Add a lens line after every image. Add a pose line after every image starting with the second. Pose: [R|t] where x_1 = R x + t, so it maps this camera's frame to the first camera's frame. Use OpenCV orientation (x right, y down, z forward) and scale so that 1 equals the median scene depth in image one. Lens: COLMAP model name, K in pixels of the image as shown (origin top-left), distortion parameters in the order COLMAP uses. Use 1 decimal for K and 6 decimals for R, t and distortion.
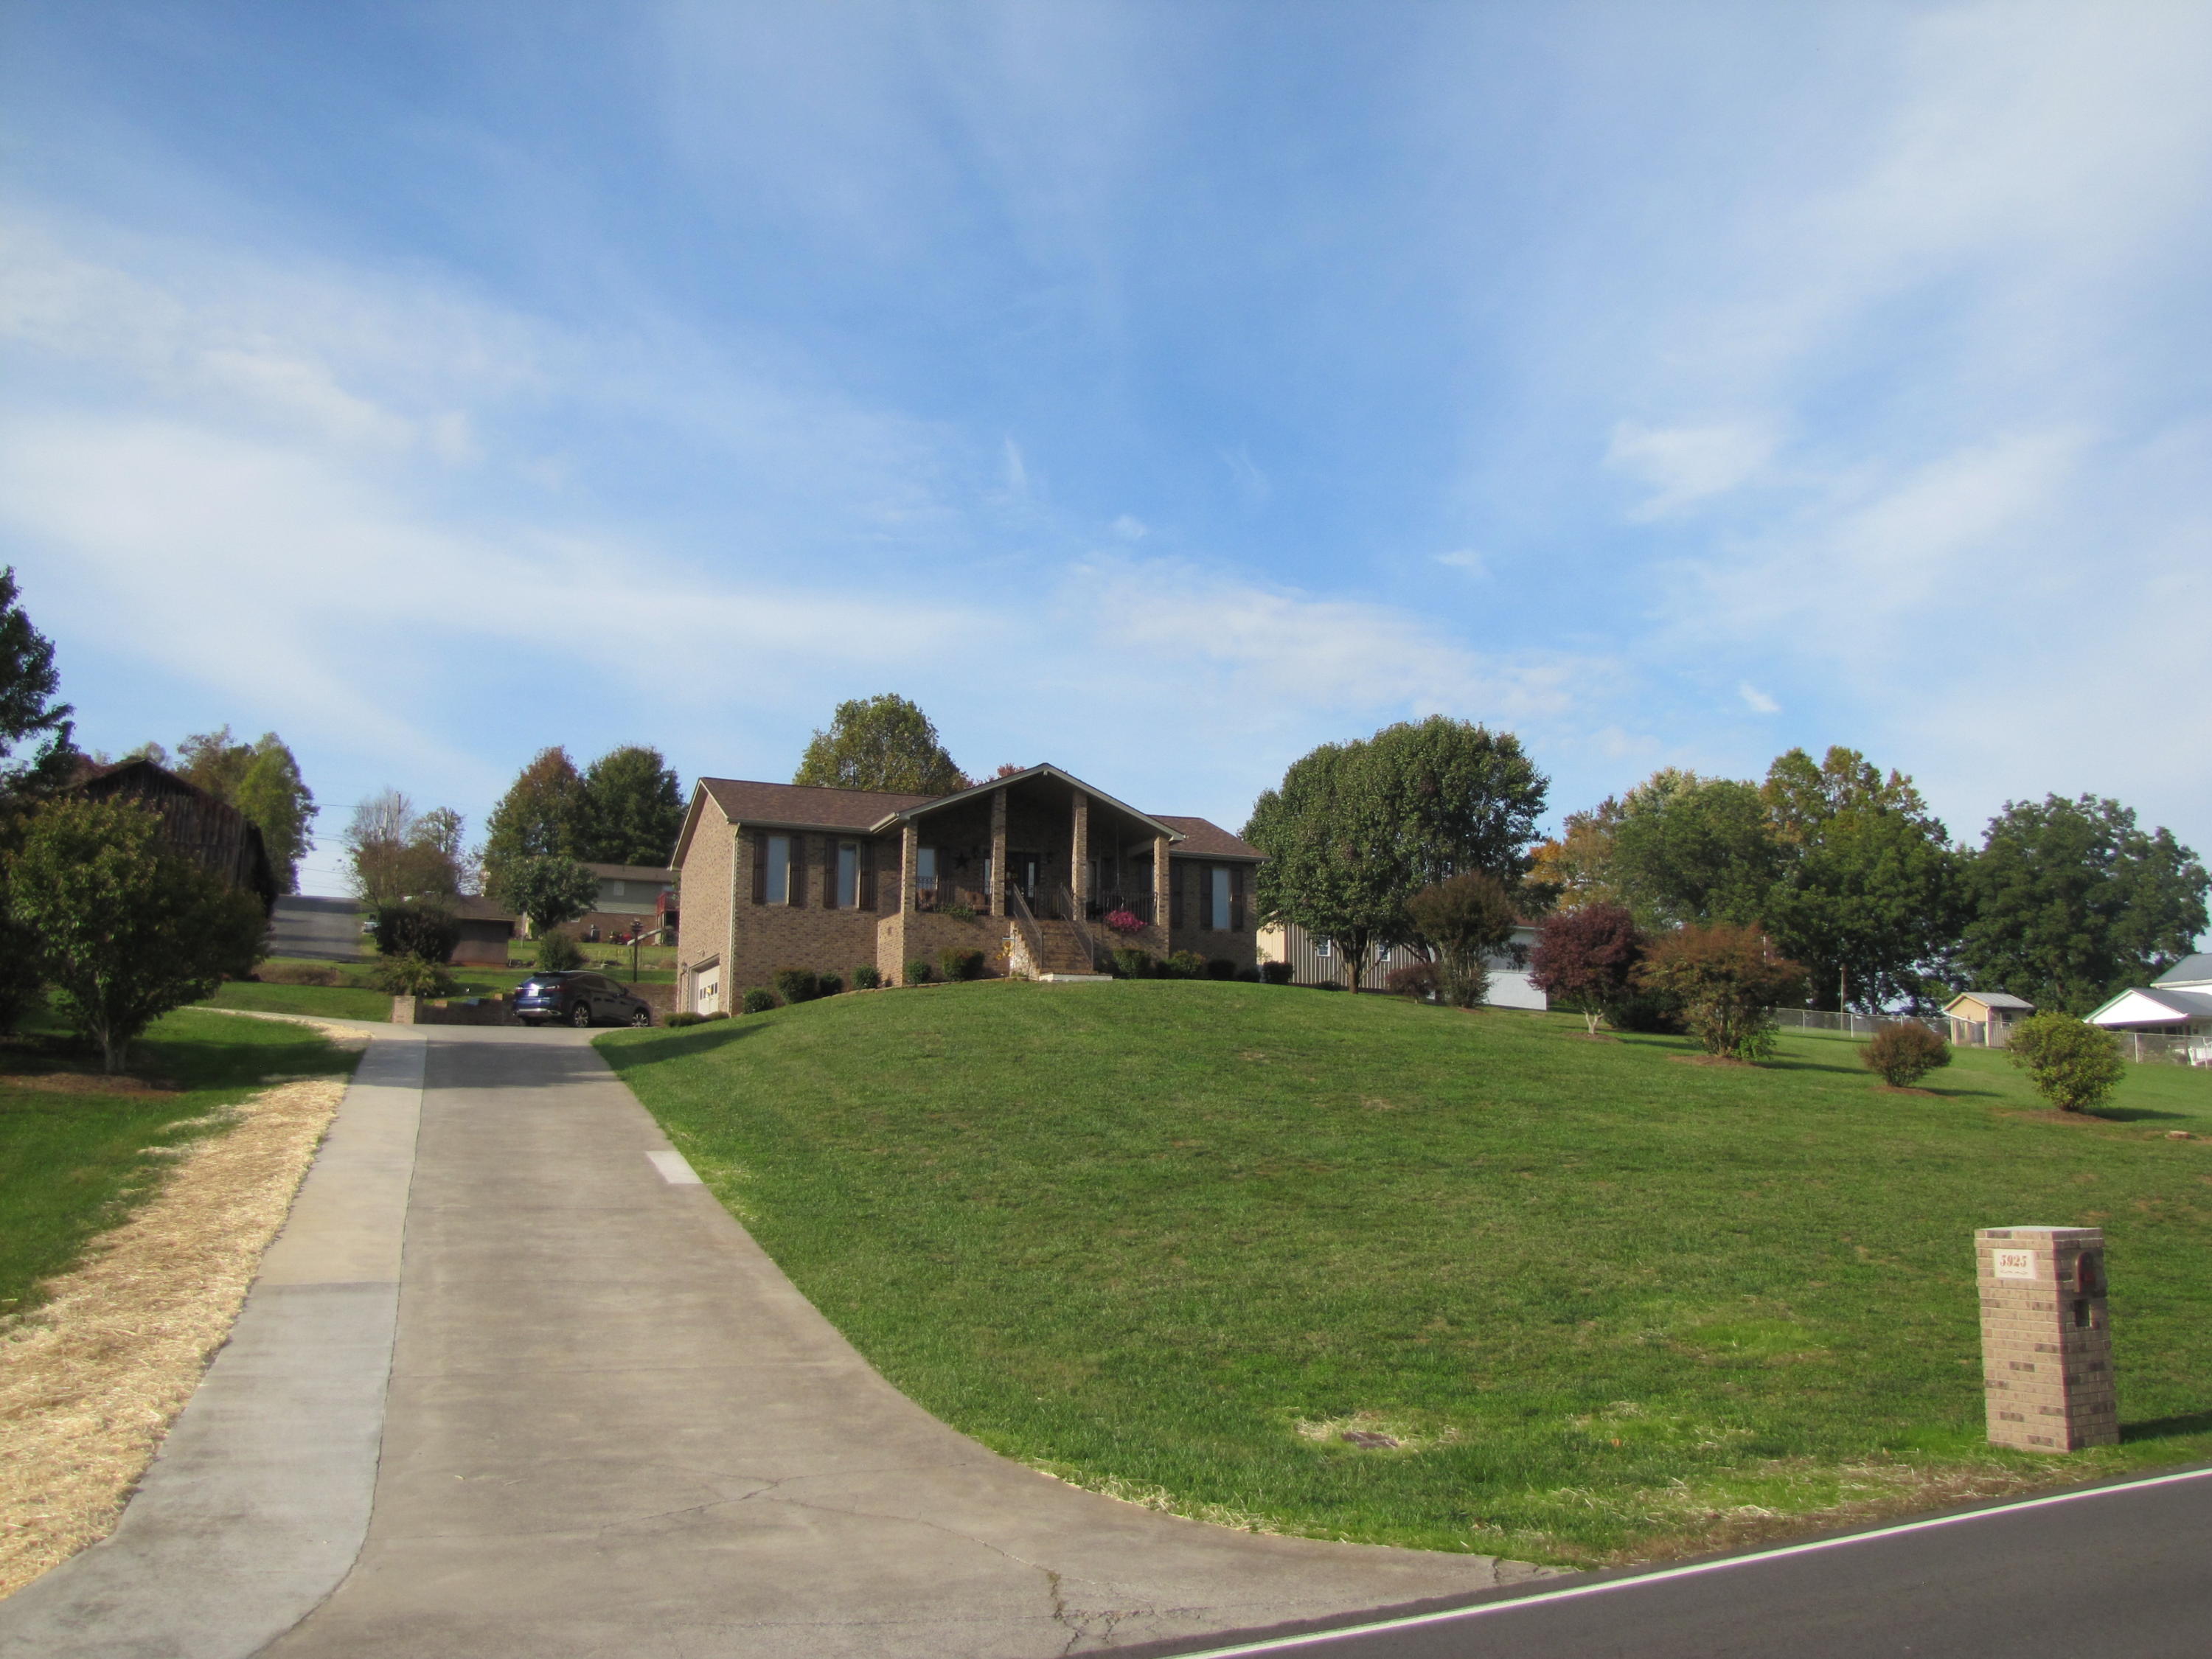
lens RADIAL K [[1837.0, 0, 1104.7], [0, 1837.0, 796.7], [0, 0, 1]] dist [-0.176805, 0.155811]
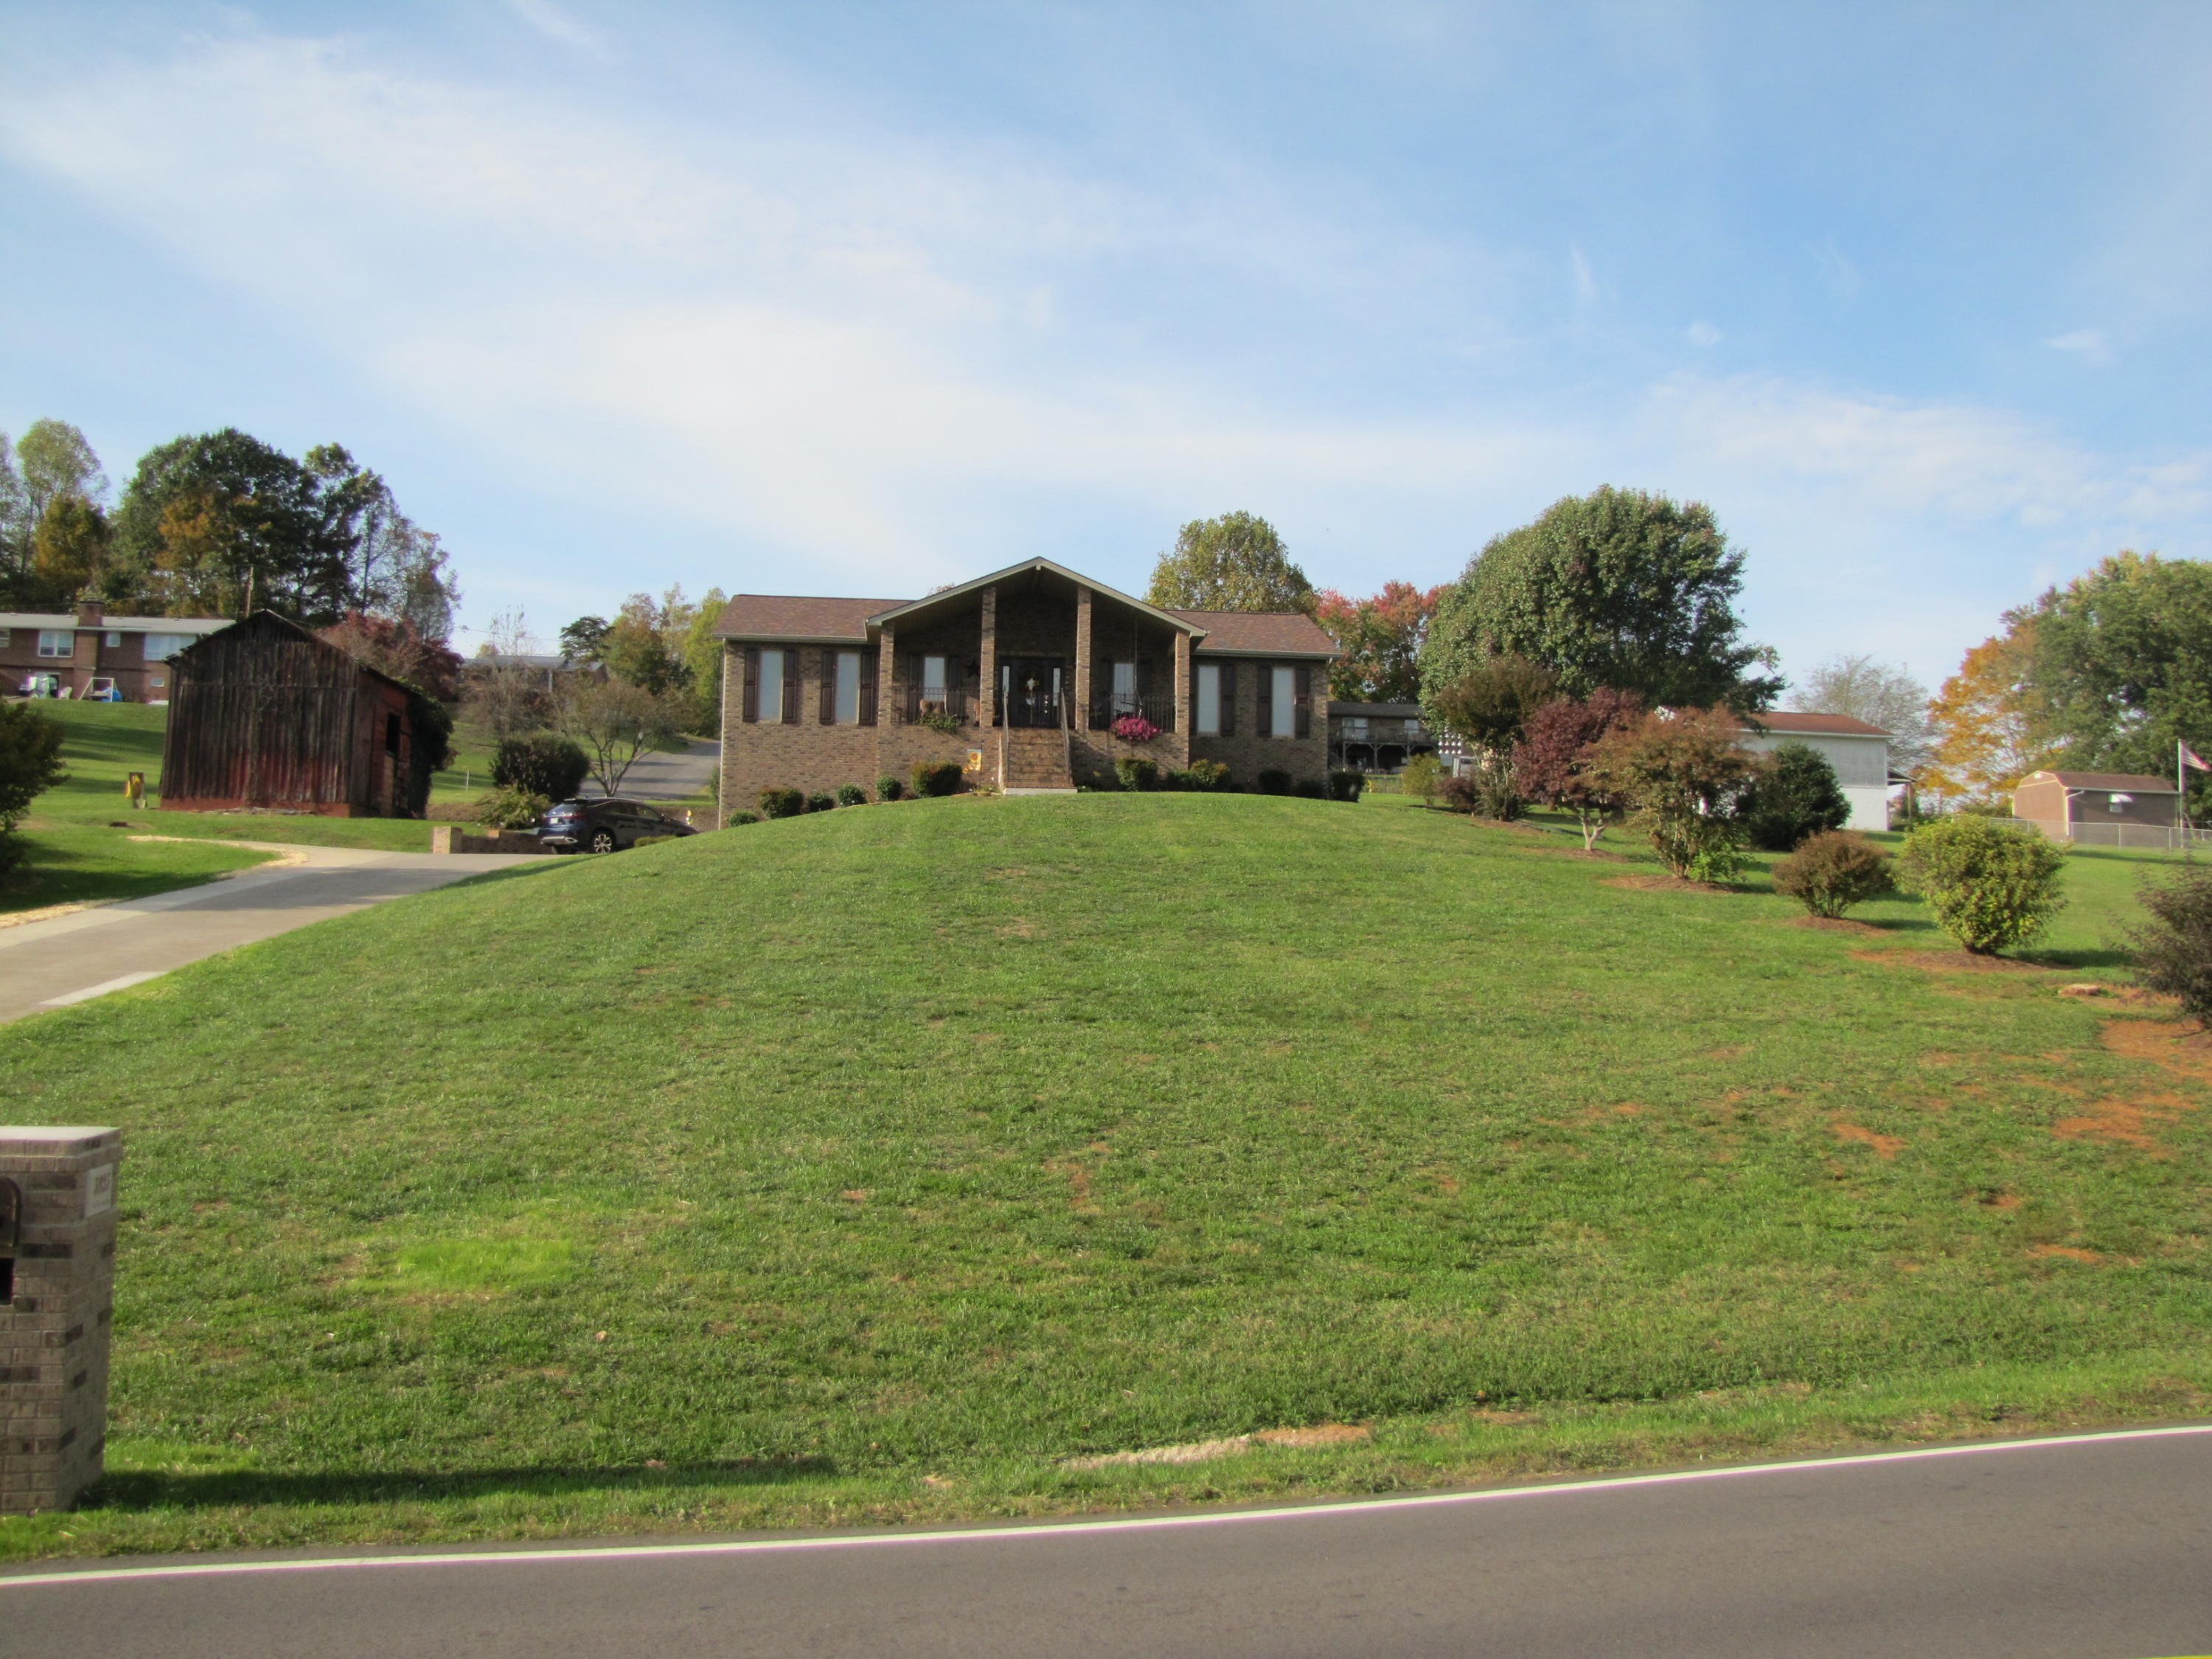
lens RADIAL K [[1872.1, 0, 1106.9], [0, 1872.1, 739.7], [0, 0, 1]] dist [-0.156795, 0.004143]
pose [[0.958360, -0.027371, -0.284248, 0.237683], [0.044046, 0.997652, 0.052438, 0.022651], [0.282145, -0.062775, 0.957316, 0.110139]]
